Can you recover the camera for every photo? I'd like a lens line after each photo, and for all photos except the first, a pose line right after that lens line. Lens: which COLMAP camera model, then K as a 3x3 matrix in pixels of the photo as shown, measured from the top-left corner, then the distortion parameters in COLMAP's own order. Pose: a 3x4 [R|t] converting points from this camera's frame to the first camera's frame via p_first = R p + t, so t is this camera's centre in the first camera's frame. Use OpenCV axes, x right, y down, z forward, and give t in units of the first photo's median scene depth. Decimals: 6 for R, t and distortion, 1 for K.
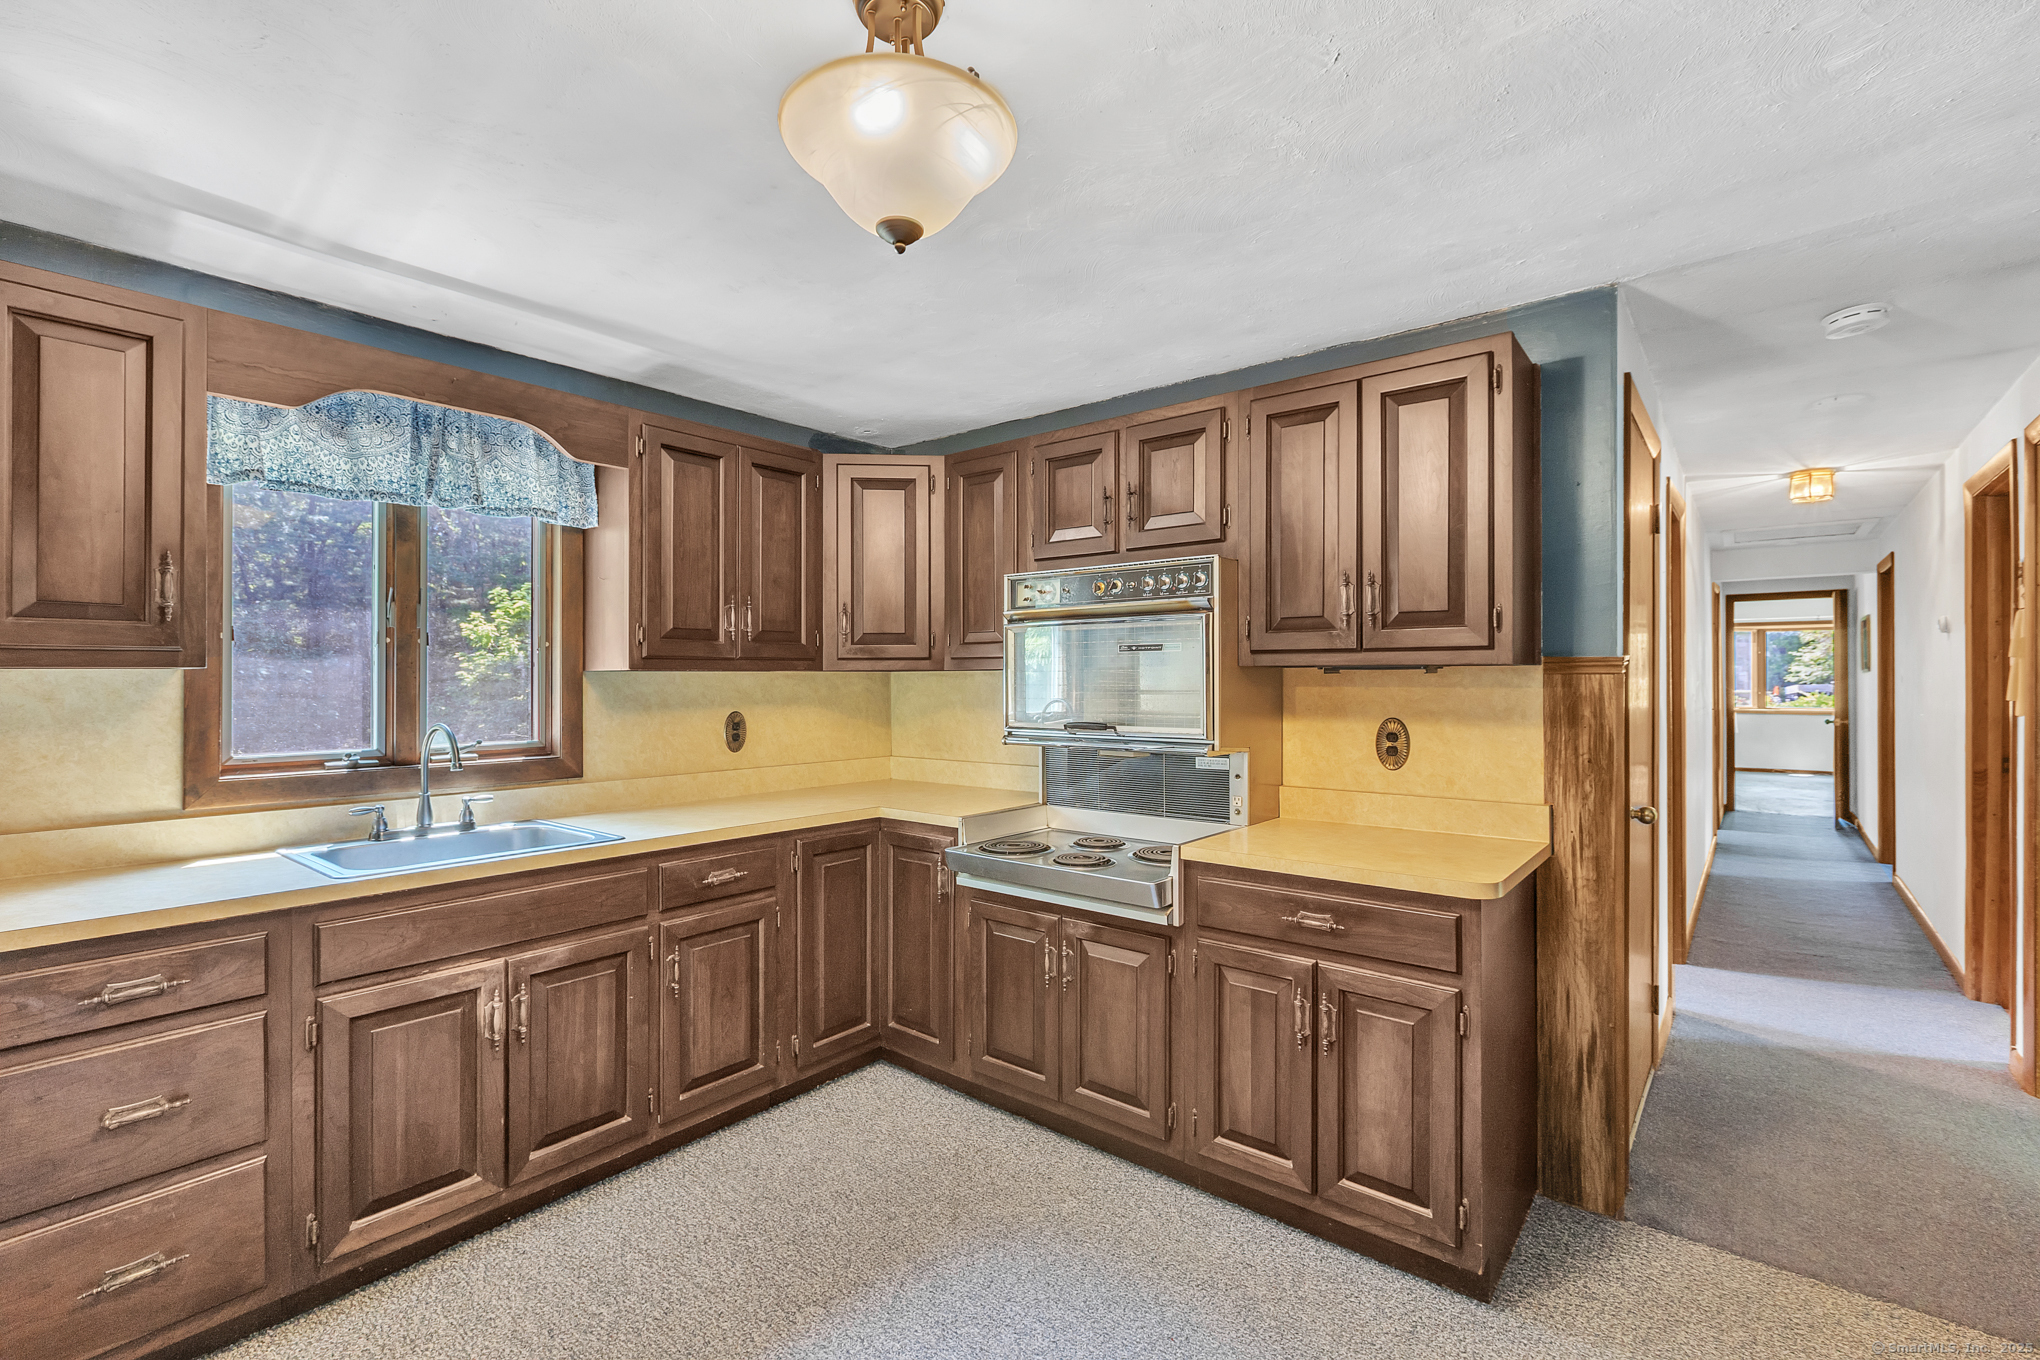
lens RADIAL K [[918.2, 0, 1019.4], [0, 918.2, 675.5], [0, 0, 1]] dist [-0.003321, -0.000531]
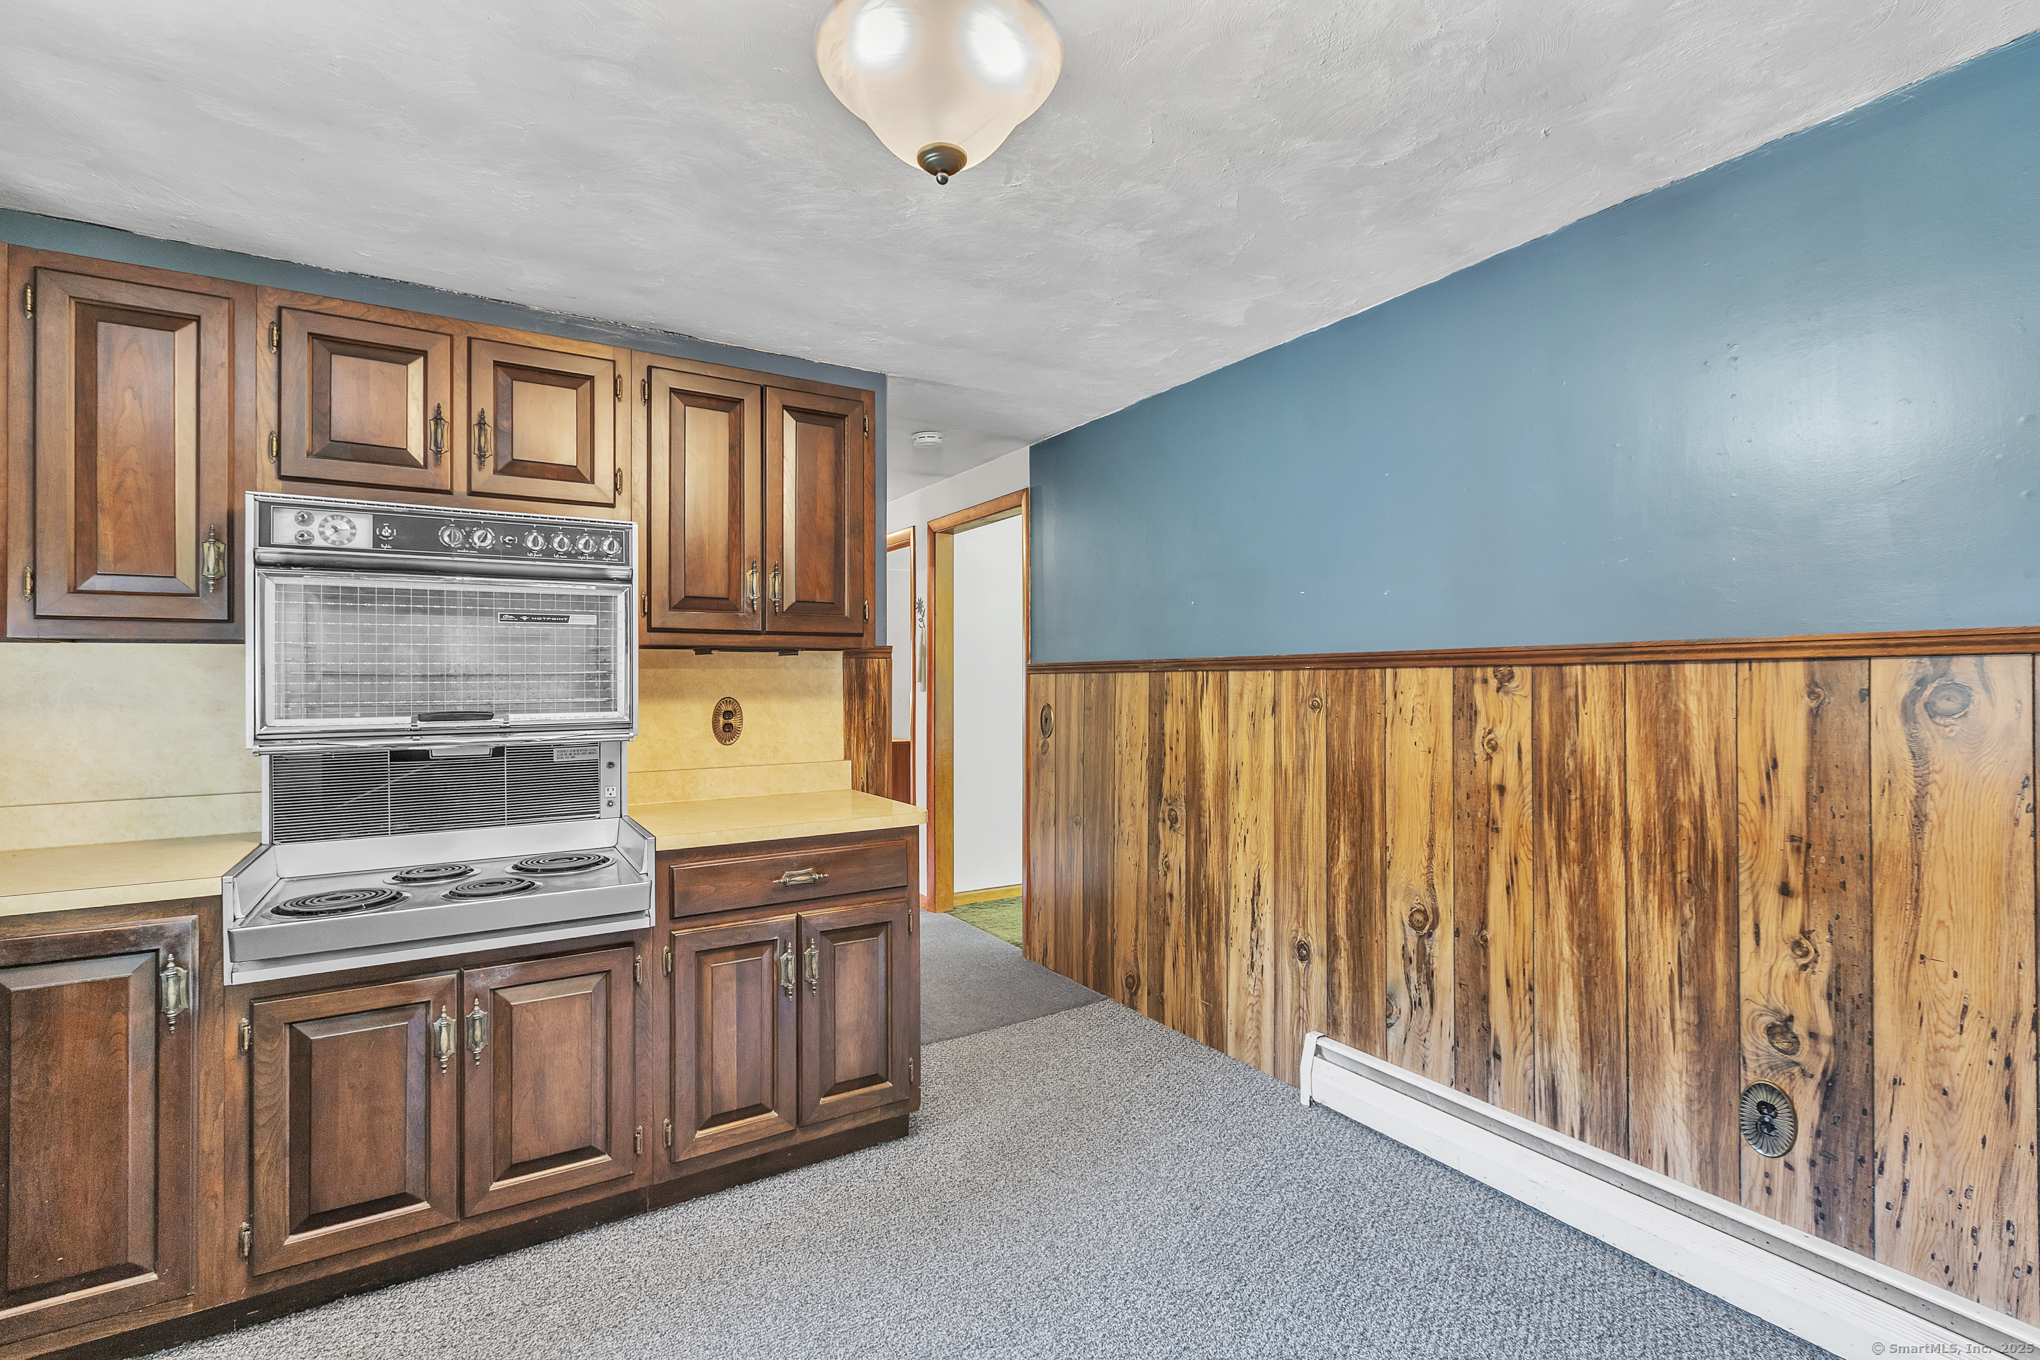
lens RADIAL K [[918.2, 0, 1022.5], [0, 918.2, 680.0], [0, 0, 1]] dist [-0.003321, -0.000531]
pose [[0.312392, -0.001620, 0.949952, -0.530006], [0.003412, 0.999994, 0.000583, 0.027054], [-0.949947, 0.003059, 0.312396, 0.337101]]
